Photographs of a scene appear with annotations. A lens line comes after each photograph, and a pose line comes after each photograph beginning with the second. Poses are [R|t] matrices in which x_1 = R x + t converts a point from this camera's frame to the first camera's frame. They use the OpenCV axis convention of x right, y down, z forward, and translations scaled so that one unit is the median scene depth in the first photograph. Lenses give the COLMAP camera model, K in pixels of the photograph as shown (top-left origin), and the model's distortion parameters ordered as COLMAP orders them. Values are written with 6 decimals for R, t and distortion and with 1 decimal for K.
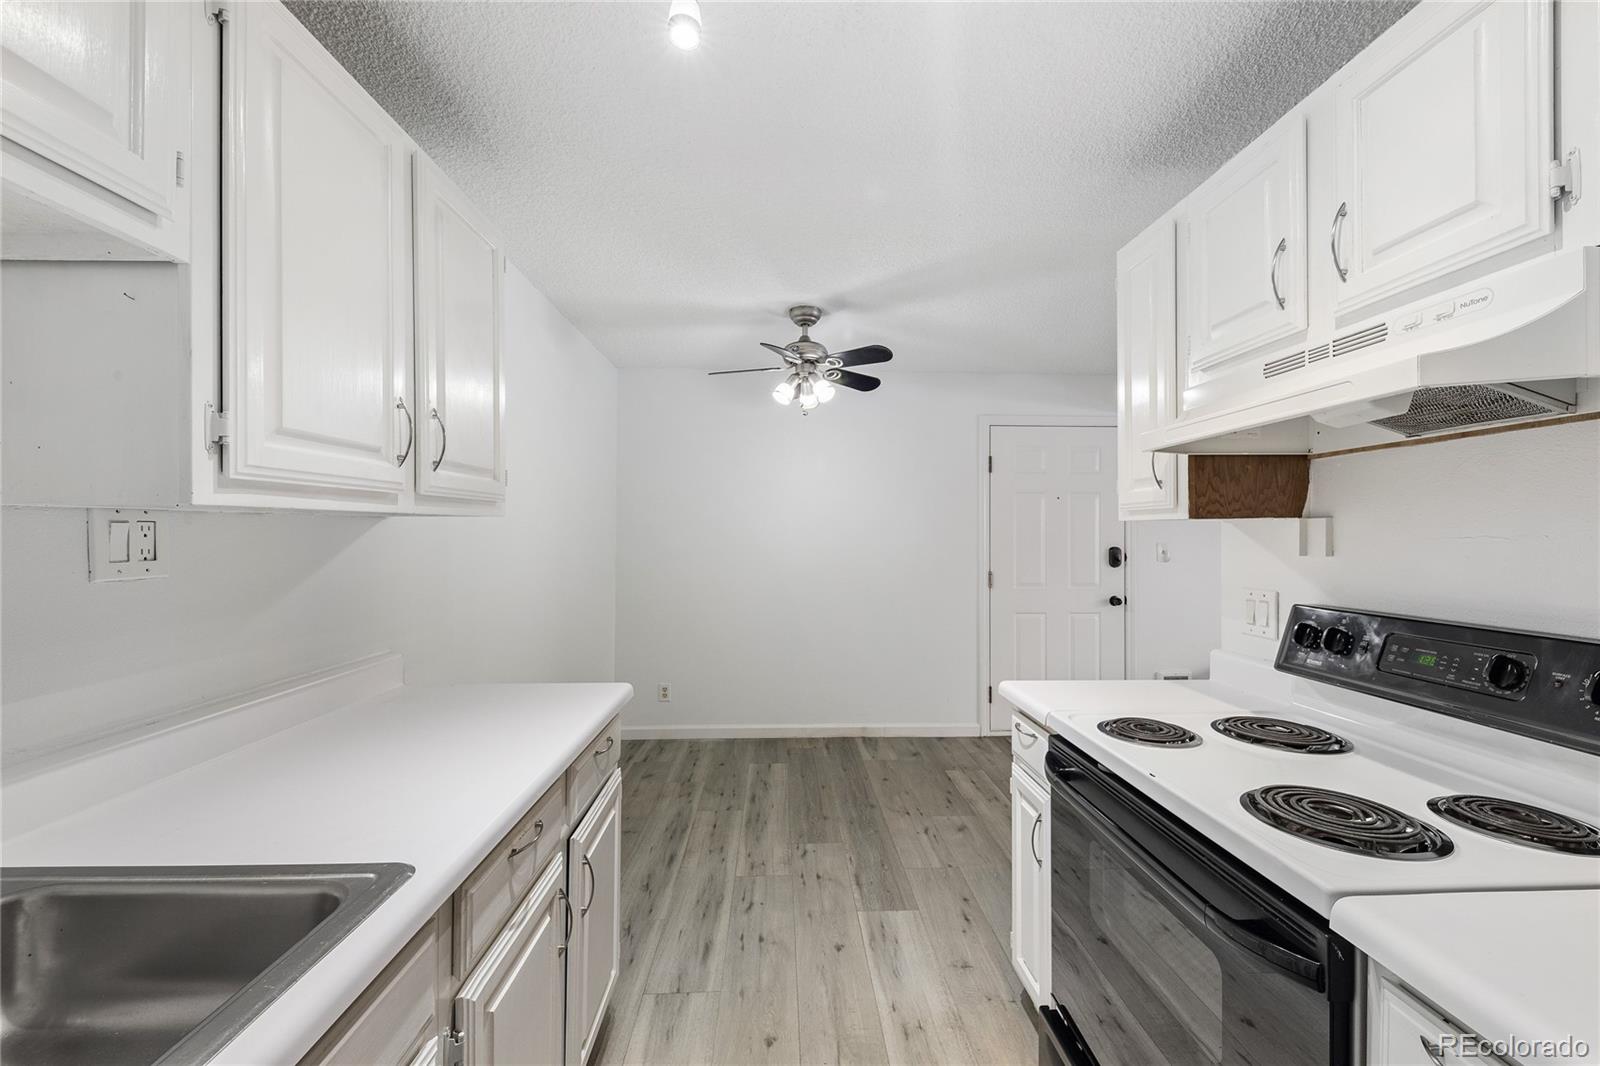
lens RADIAL K [[638.0, 0, 807.2], [0, 638.0, 533.9], [0, 0, 1]] dist [0.000629, -0.000070]
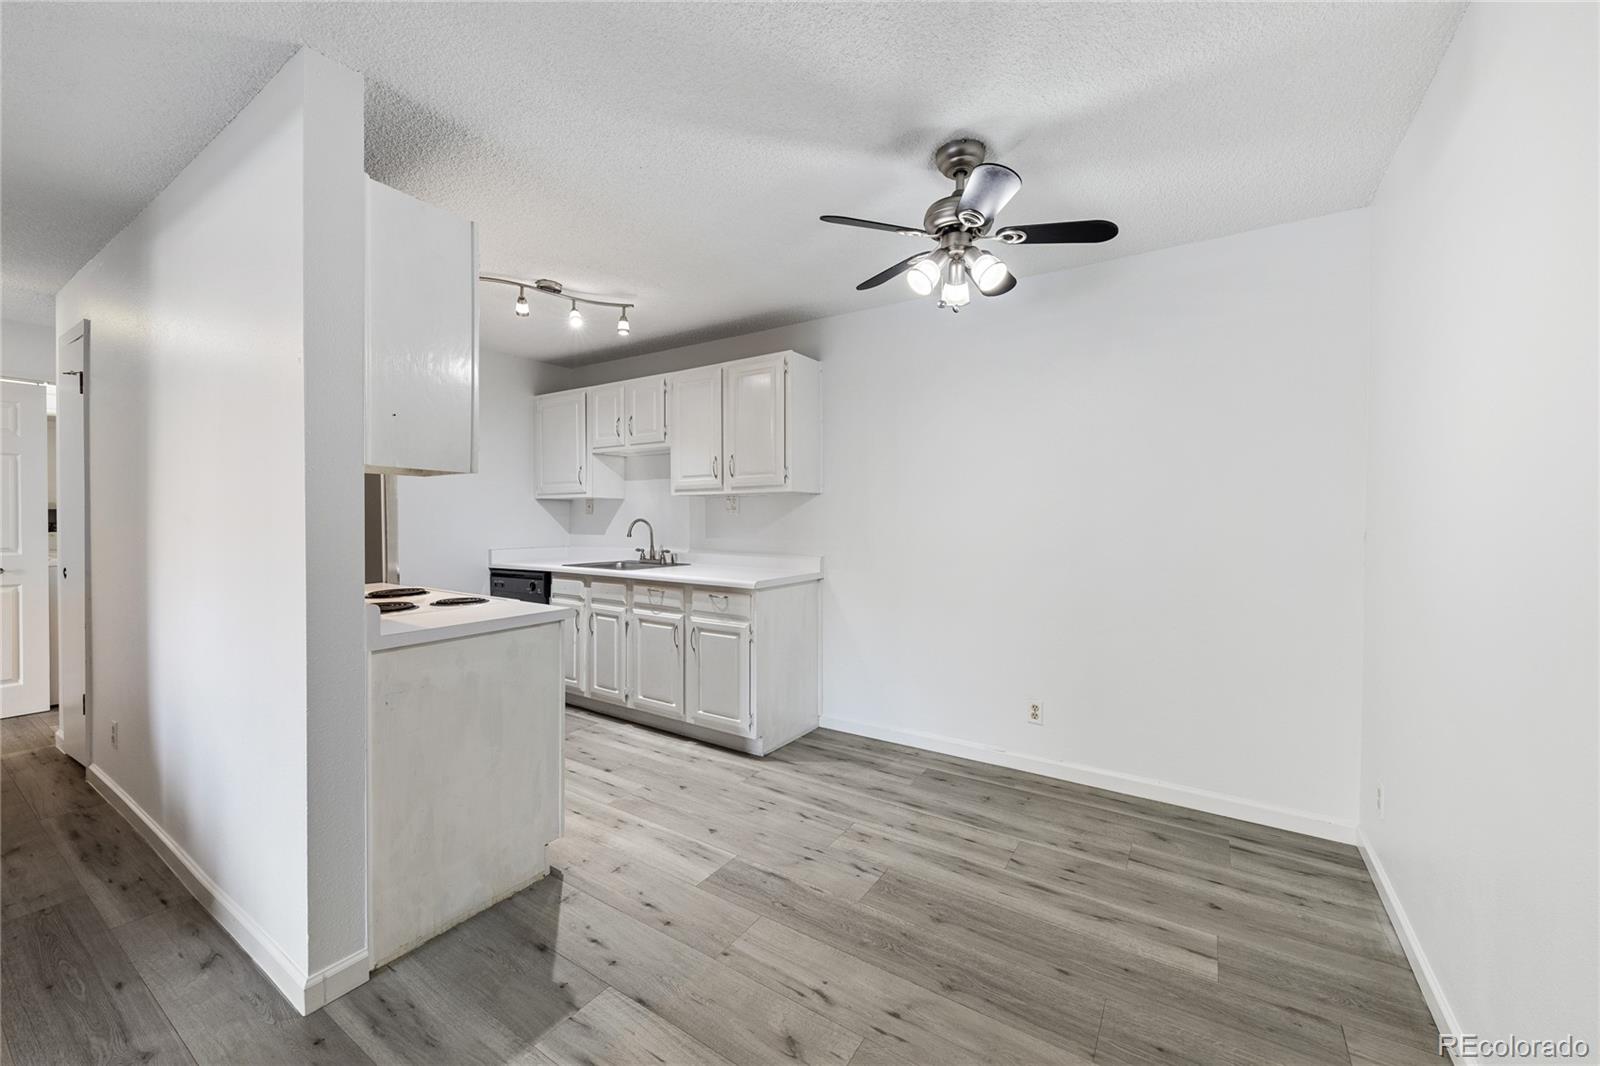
lens RADIAL K [[609.2, 0, 801.8], [0, 609.2, 522.9], [0, 0, 1]] dist [0.010720, -0.007425]
pose [[-0.583991, 0.005141, -0.811744, 0.616301], [-0.003004, 0.999959, 0.008495, 0.032329], [0.811754, 0.007400, -0.583952, 1.248602]]
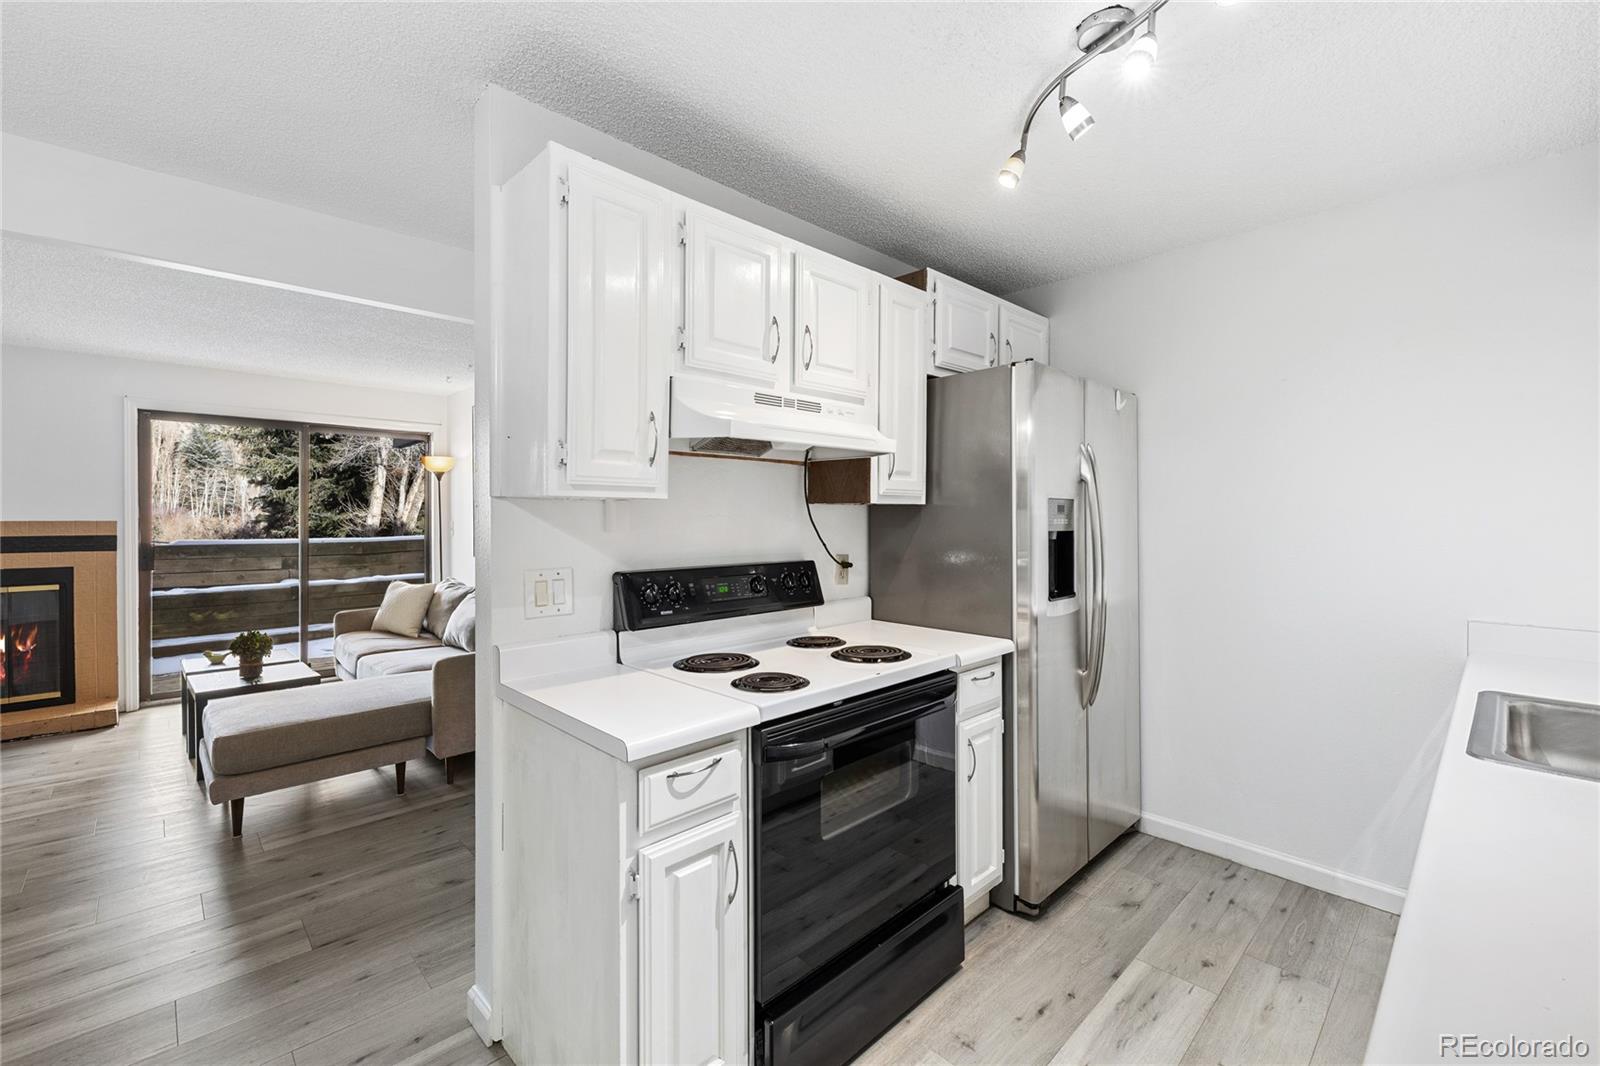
lens RADIAL K [[667.2, 0, 816.4], [0, 667.2, 517.4], [0, 0, 1]] dist [0.011801, -0.008142]
pose [[-0.668393, -0.003153, 0.743802, -0.195928], [-0.002598, 0.999995, 0.001904, 0.002575], [-0.743804, -0.000660, -0.668398, 0.789871]]
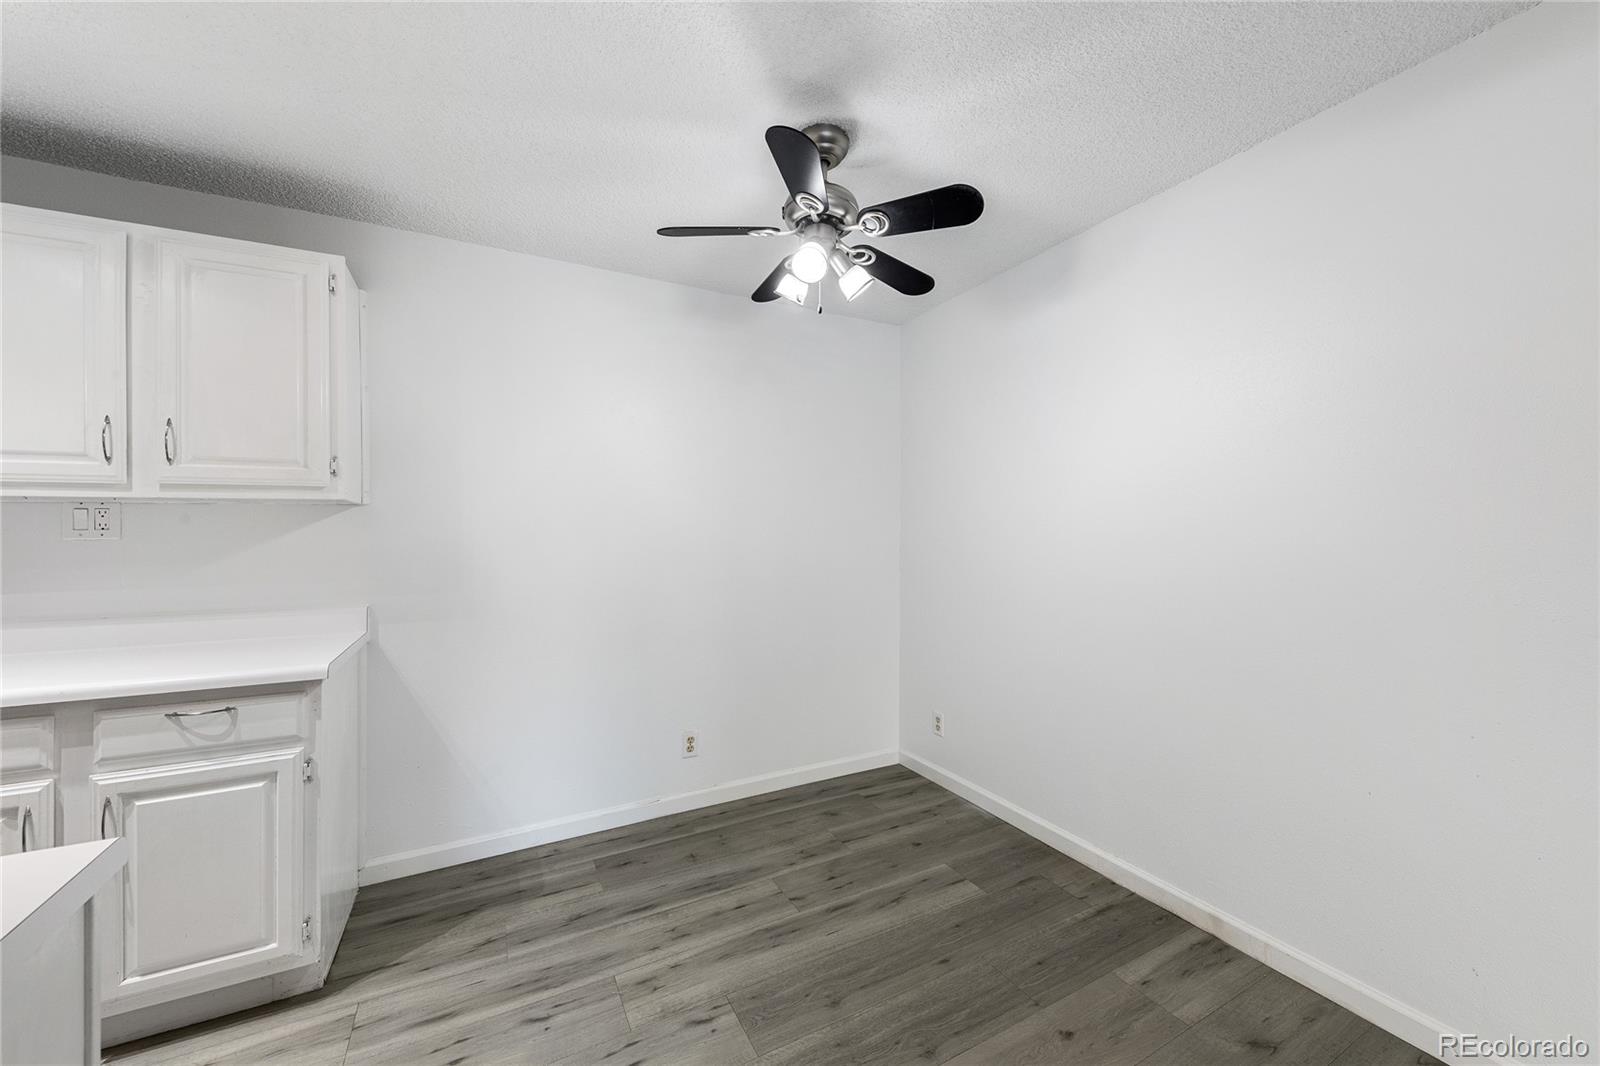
lens RADIAL K [[609.2, 0, 801.8], [0, 609.2, 522.9], [0, 0, 1]] dist [0.010720, -0.007425]
pose [[0.427463, -0.018176, -0.903850, 0.515103], [0.009860, 0.999832, -0.015443, 0.025337], [0.903979, -0.002311, 0.427571, 0.741658]]
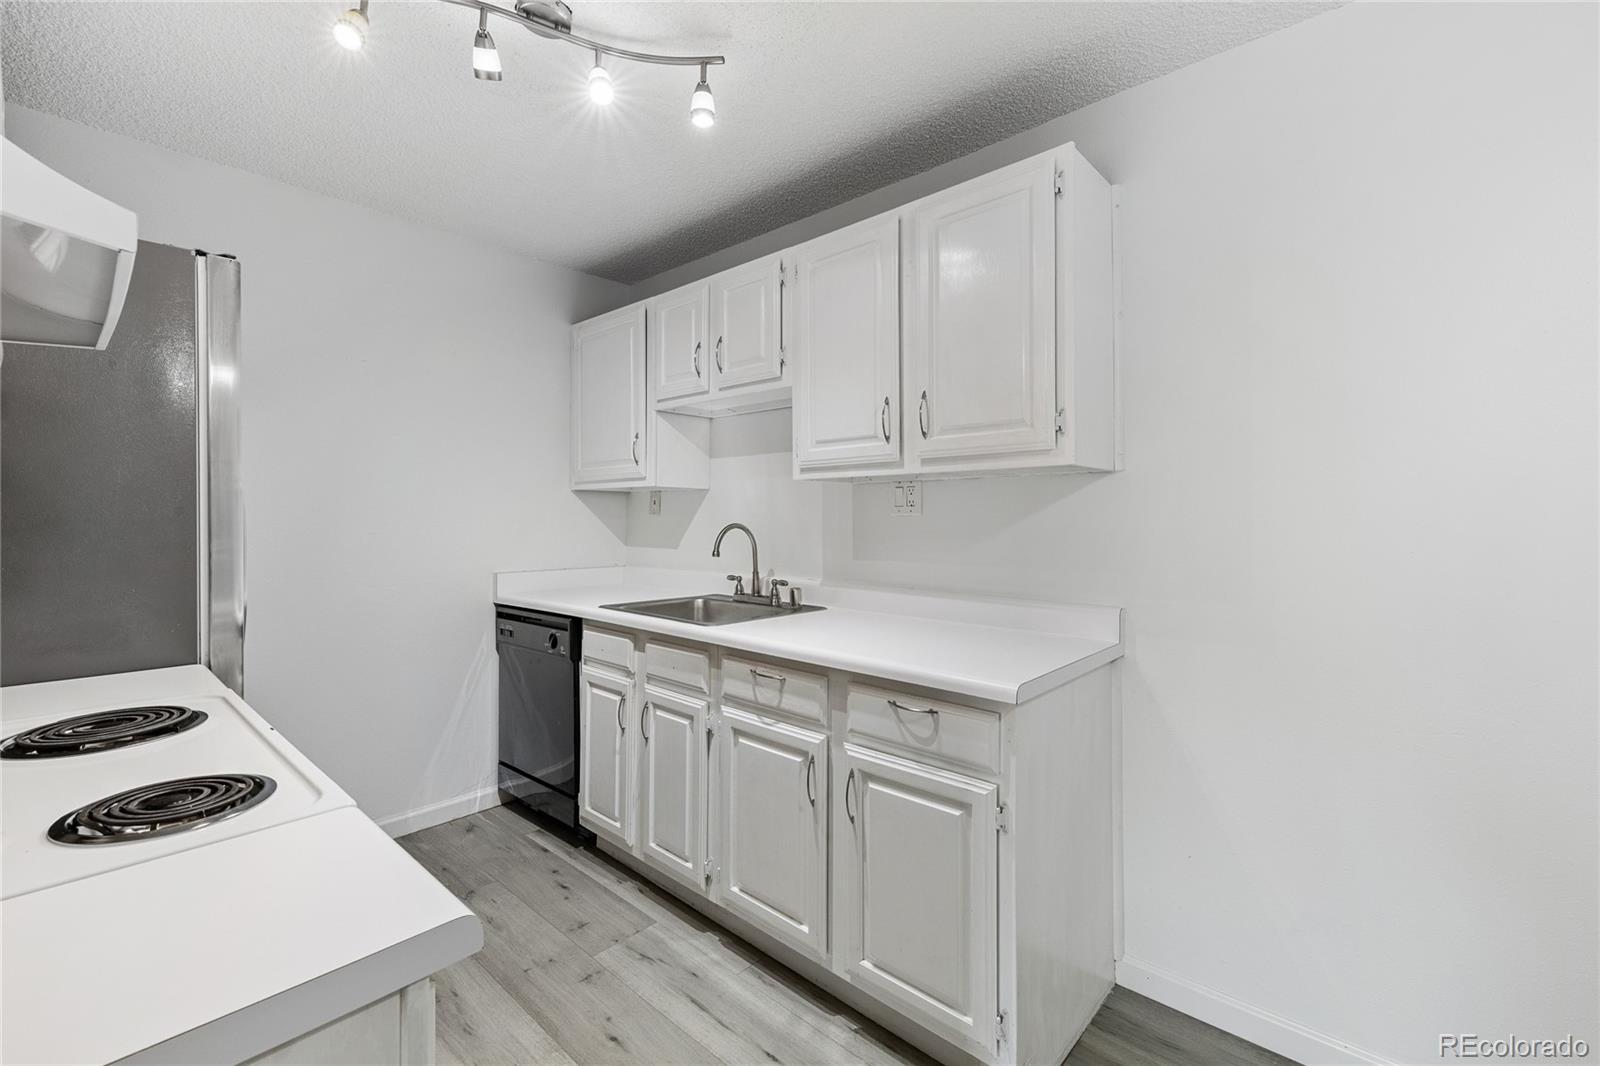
lens RADIAL K [[678.8, 0, 804.7], [0, 678.8, 513.7], [0, 0, 1]] dist [0.013383, -0.007192]
pose [[-0.701846, -0.006959, -0.712295, 0.256875], [-0.004512, 0.999976, -0.005324, 0.027835], [0.712314, -0.000522, -0.701861, 0.807301]]
